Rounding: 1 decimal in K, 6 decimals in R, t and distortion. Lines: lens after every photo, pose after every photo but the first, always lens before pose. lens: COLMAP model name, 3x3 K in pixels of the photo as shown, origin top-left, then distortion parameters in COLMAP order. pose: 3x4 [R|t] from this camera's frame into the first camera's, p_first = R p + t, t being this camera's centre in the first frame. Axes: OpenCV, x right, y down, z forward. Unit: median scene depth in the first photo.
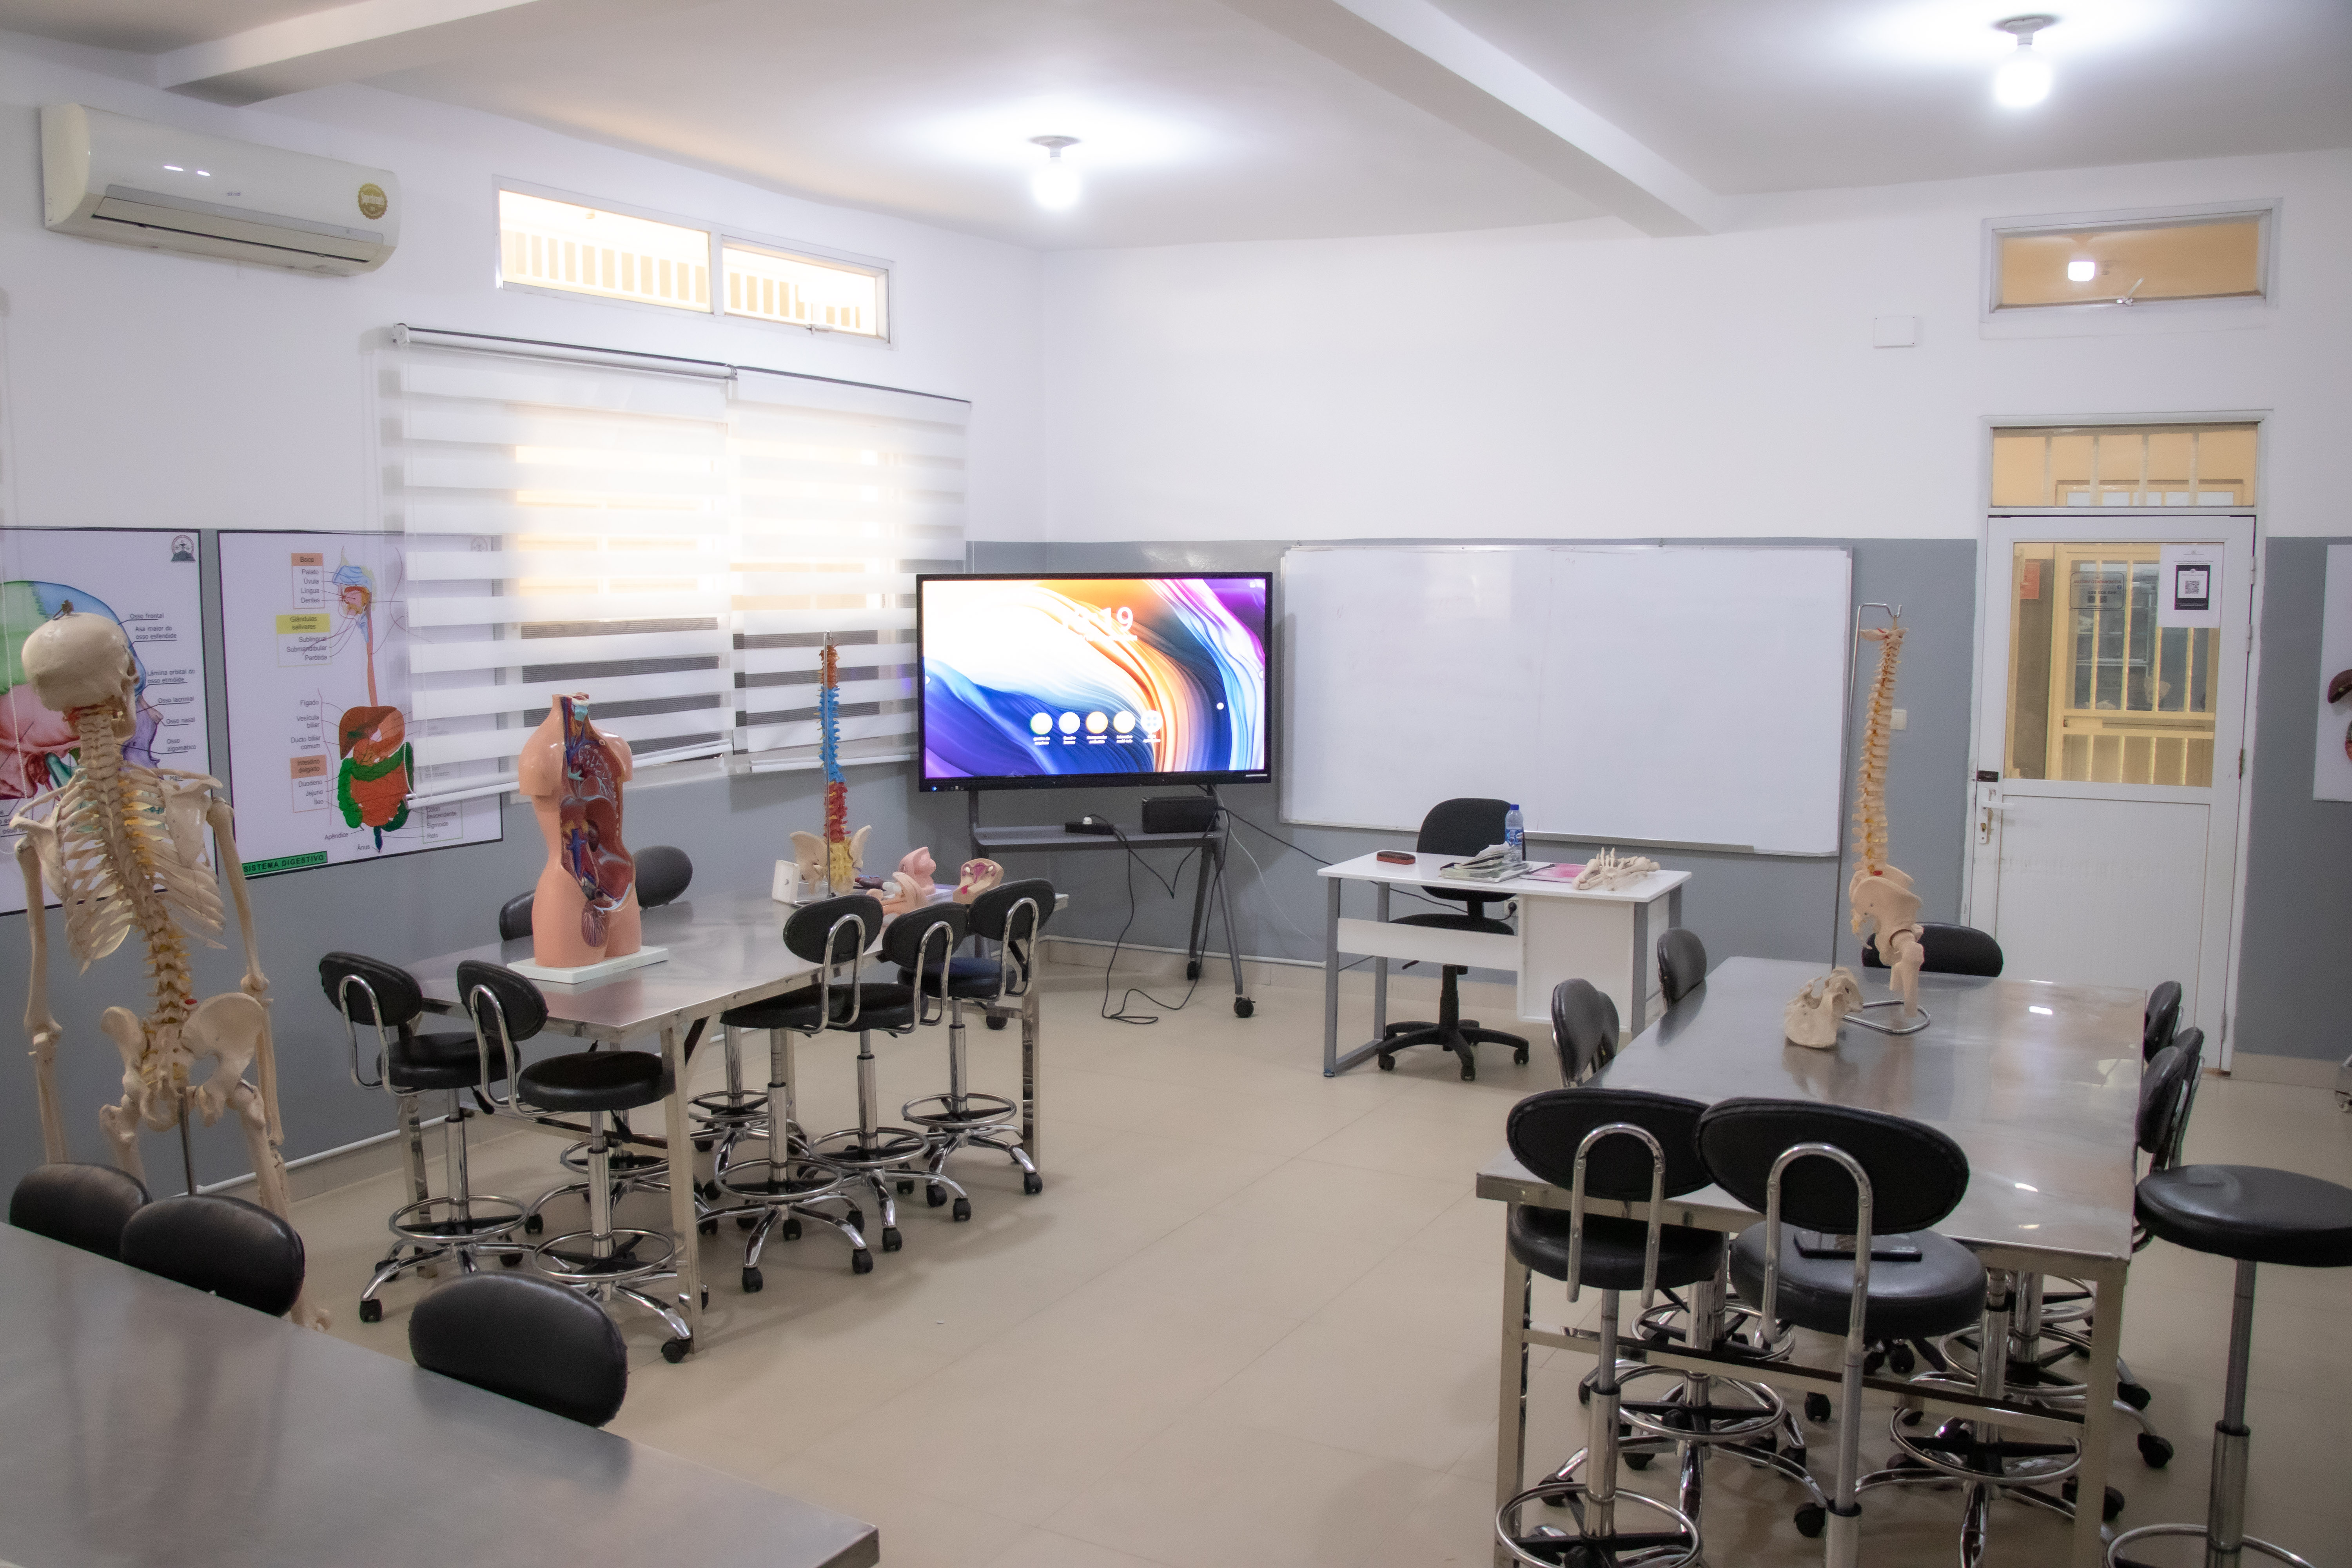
lens RADIAL K [[1927.7, 0, 1165.0], [0, 1927.7, 791.5], [0, 0, 1]] dist [-0.191316, 0.155995]
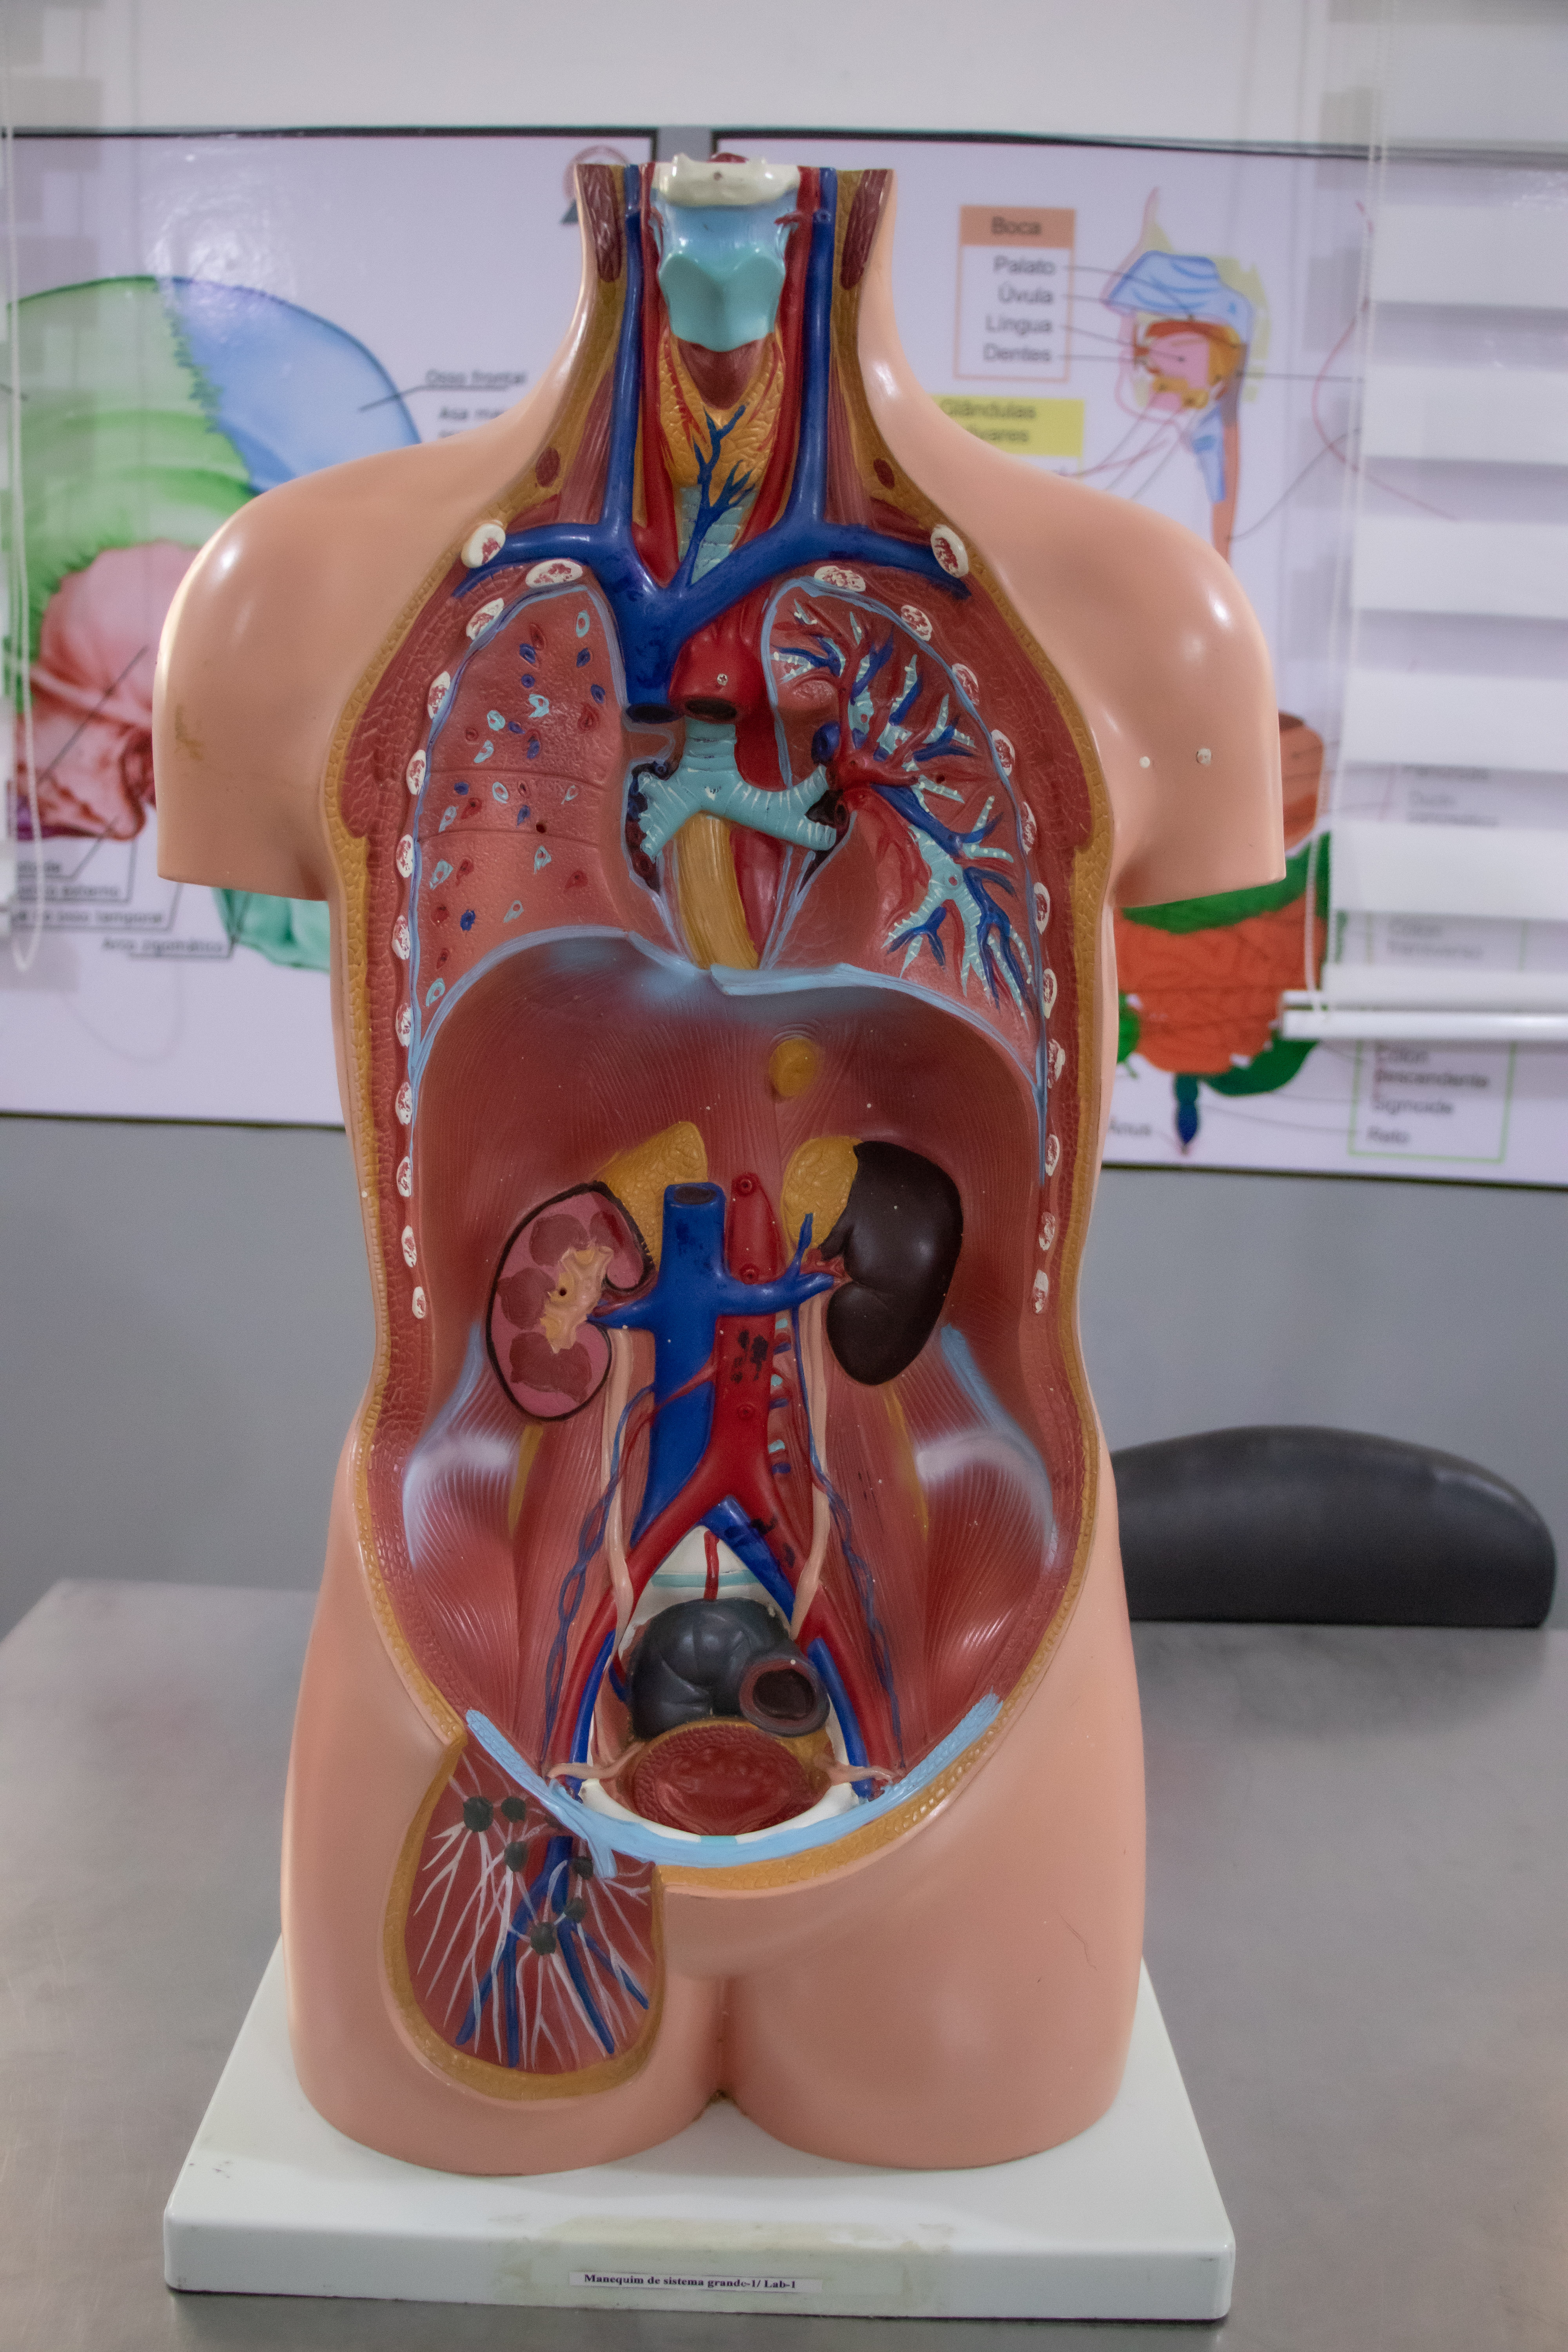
lens RADIAL K [[1927.7, 0, 778.8], [0, 1927.7, 1211.3], [0, 0, 1]] dist [-0.191316, 0.155995]
pose [[0.446808, 0.203014, -0.871291, -0.157904], [-0.134713, 0.978075, 0.158813, -0.001498], [0.884429, 0.046415, 0.464361, 0.794622]]
